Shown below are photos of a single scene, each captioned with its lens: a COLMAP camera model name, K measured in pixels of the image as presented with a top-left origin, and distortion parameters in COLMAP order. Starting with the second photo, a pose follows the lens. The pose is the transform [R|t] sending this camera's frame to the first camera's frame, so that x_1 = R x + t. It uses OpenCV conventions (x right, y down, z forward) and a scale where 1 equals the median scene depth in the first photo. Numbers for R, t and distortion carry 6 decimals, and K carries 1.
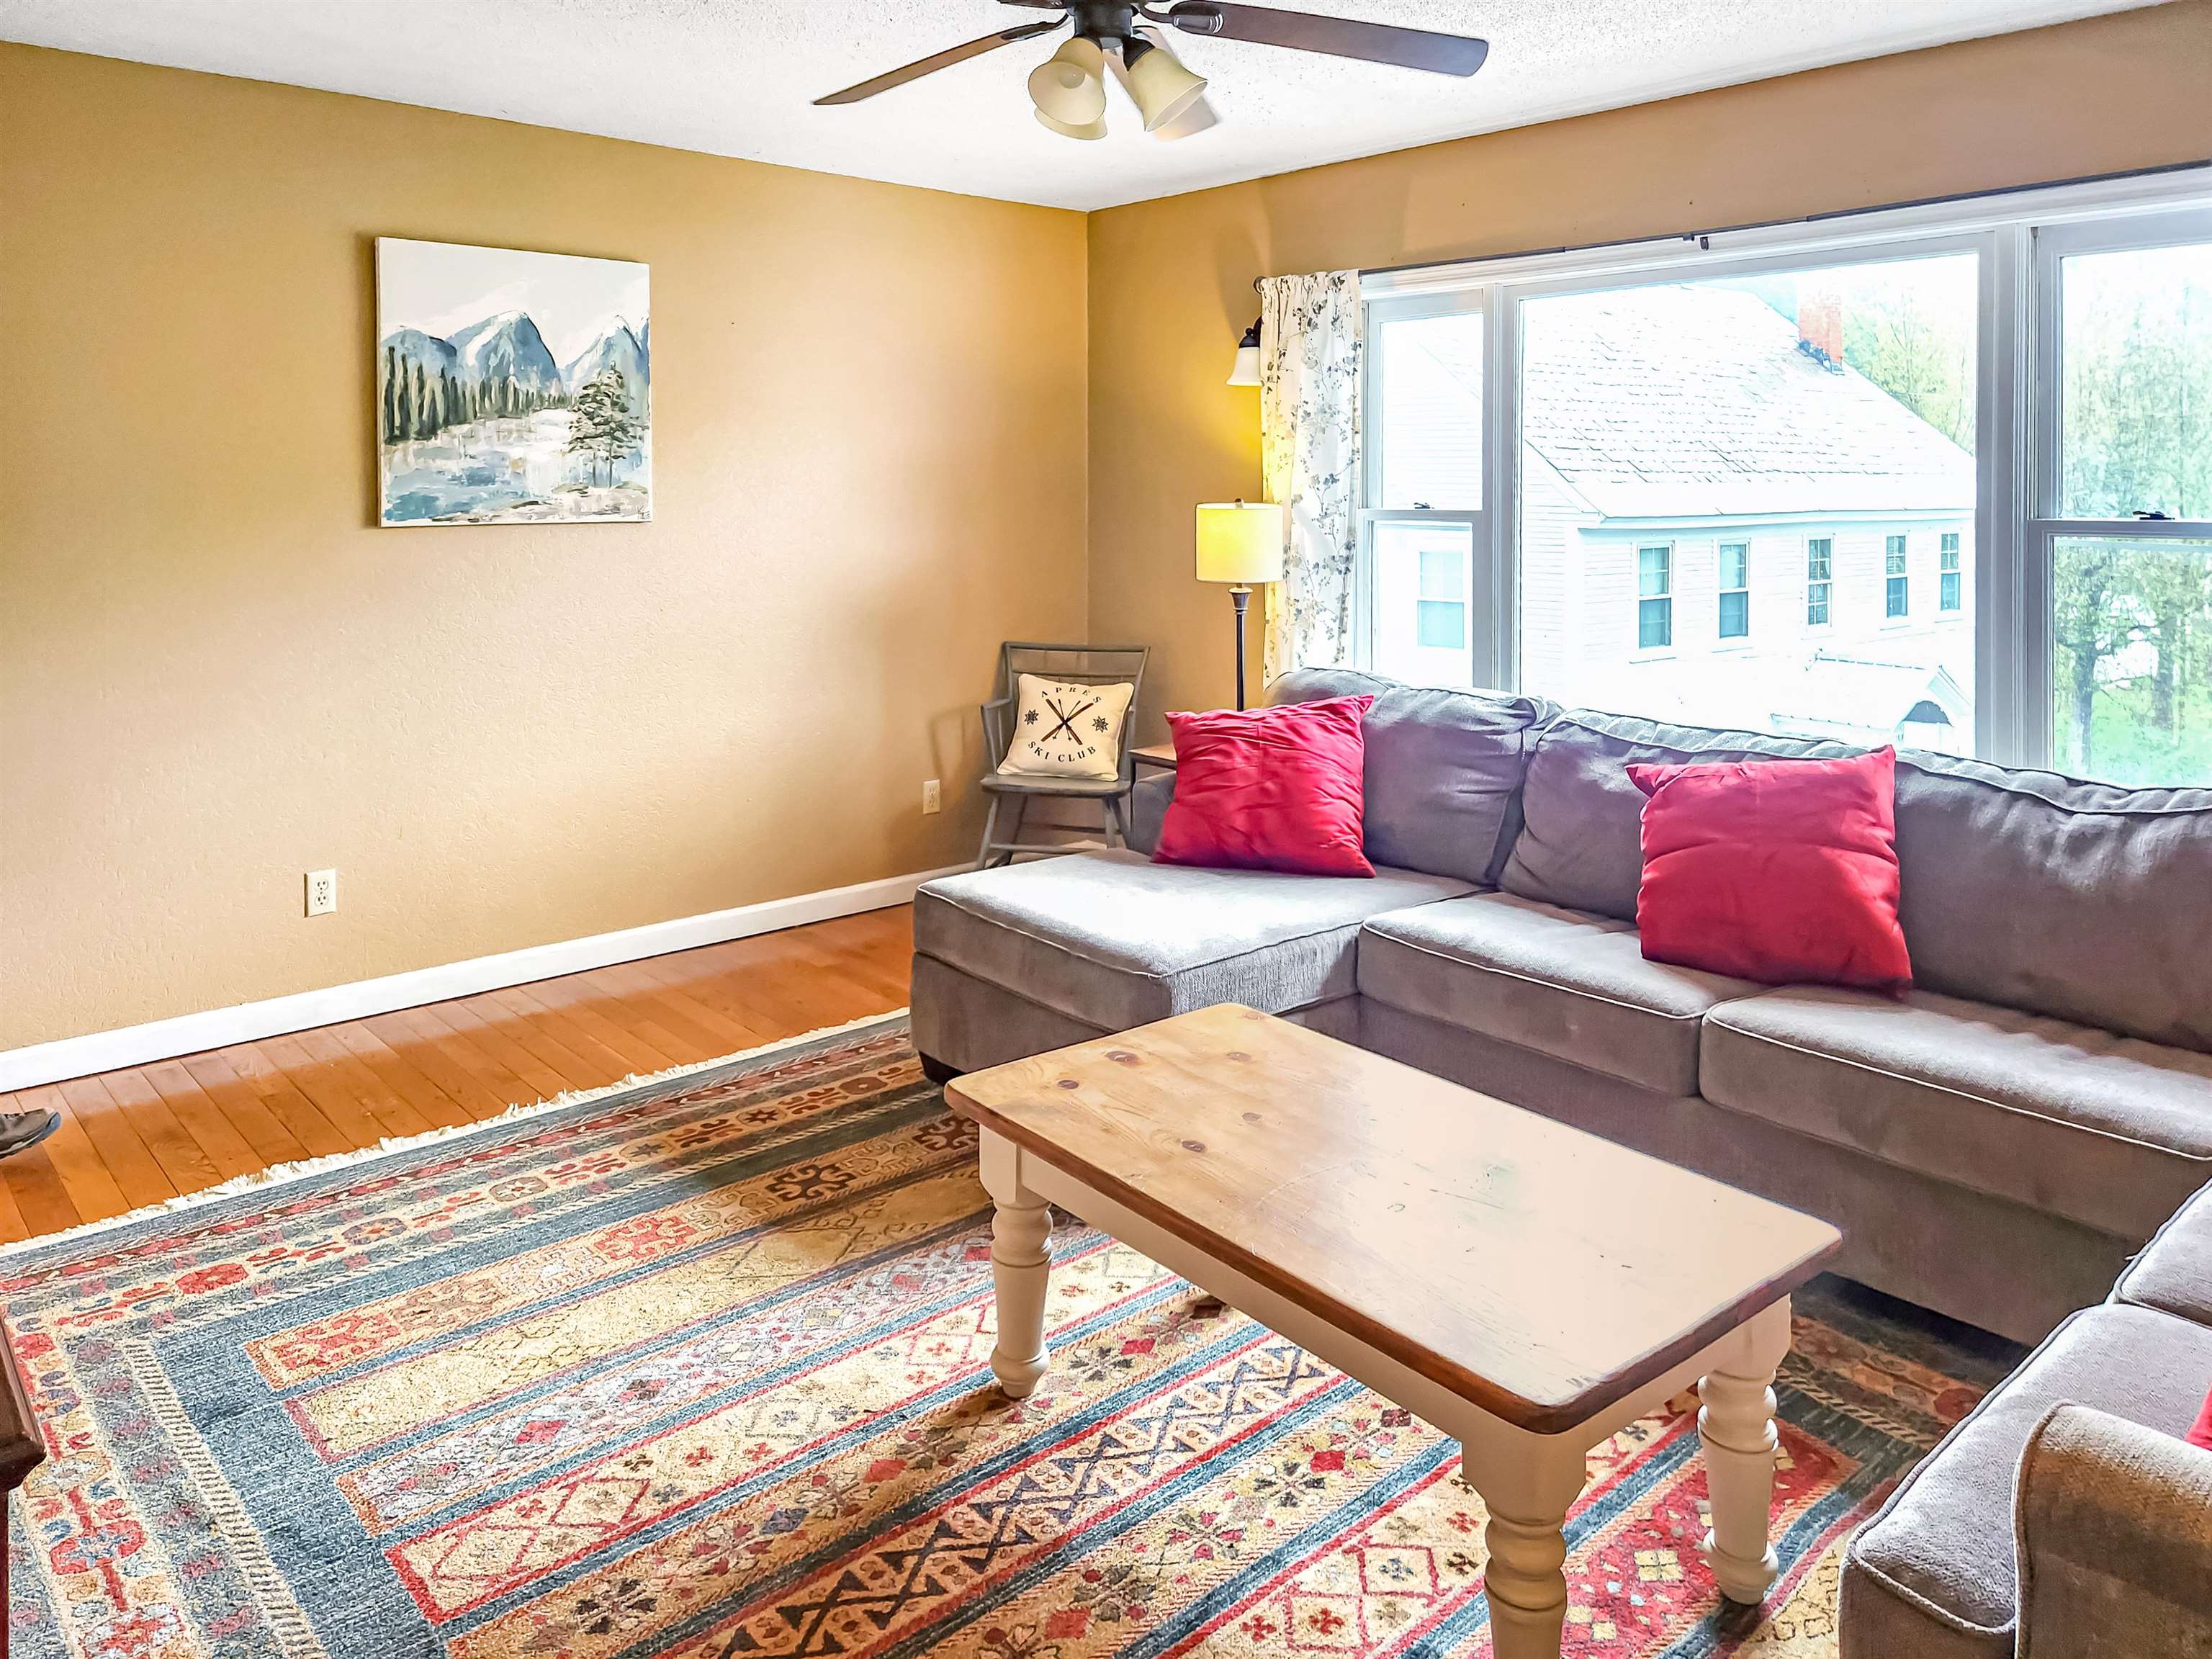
lens RADIAL K [[1500.6, 0, 1106.0], [0, 1500.6, 829.5], [0, 0, 1]] dist [0.060096, -0.067071]
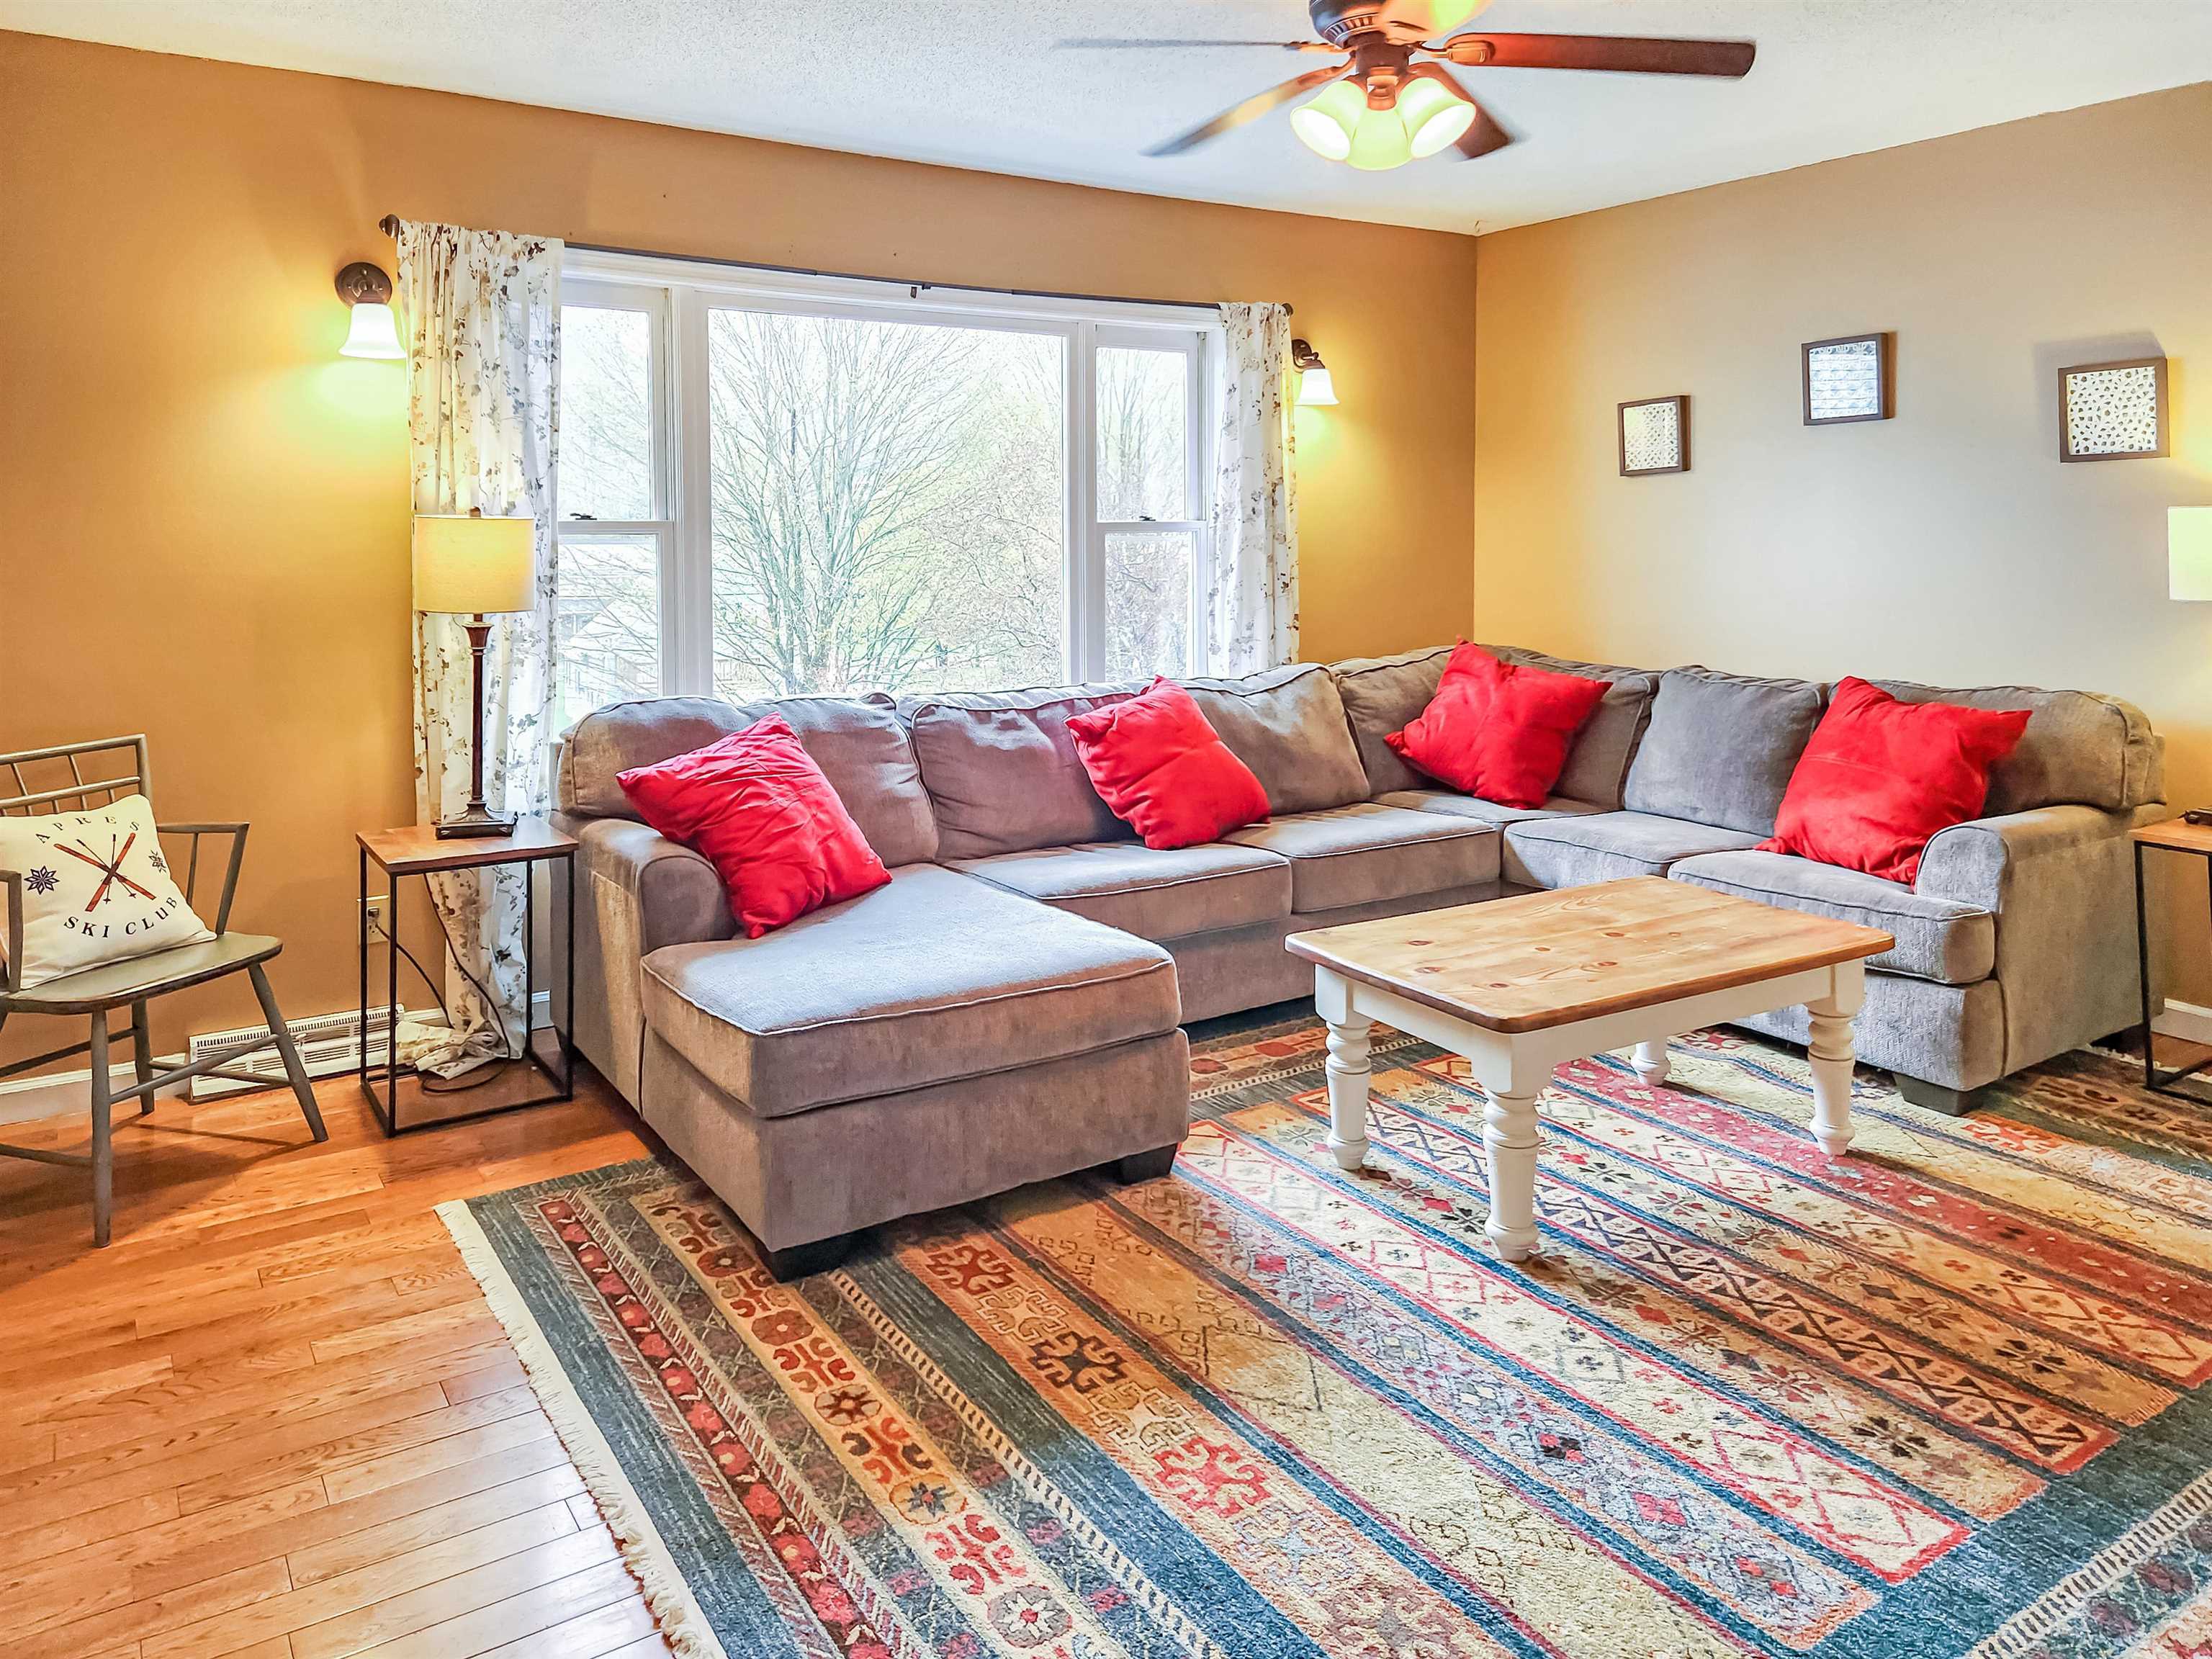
lens RADIAL K [[1500.6, 0, 1106.0], [0, 1500.6, 829.5], [0, 0, 1]] dist [0.060096, -0.067071]
pose [[0.159501, -0.192089, 0.968329, -0.813711], [0.234056, 0.960277, 0.151939, -0.127908], [-0.959050, 0.202409, 0.198125, 0.716109]]
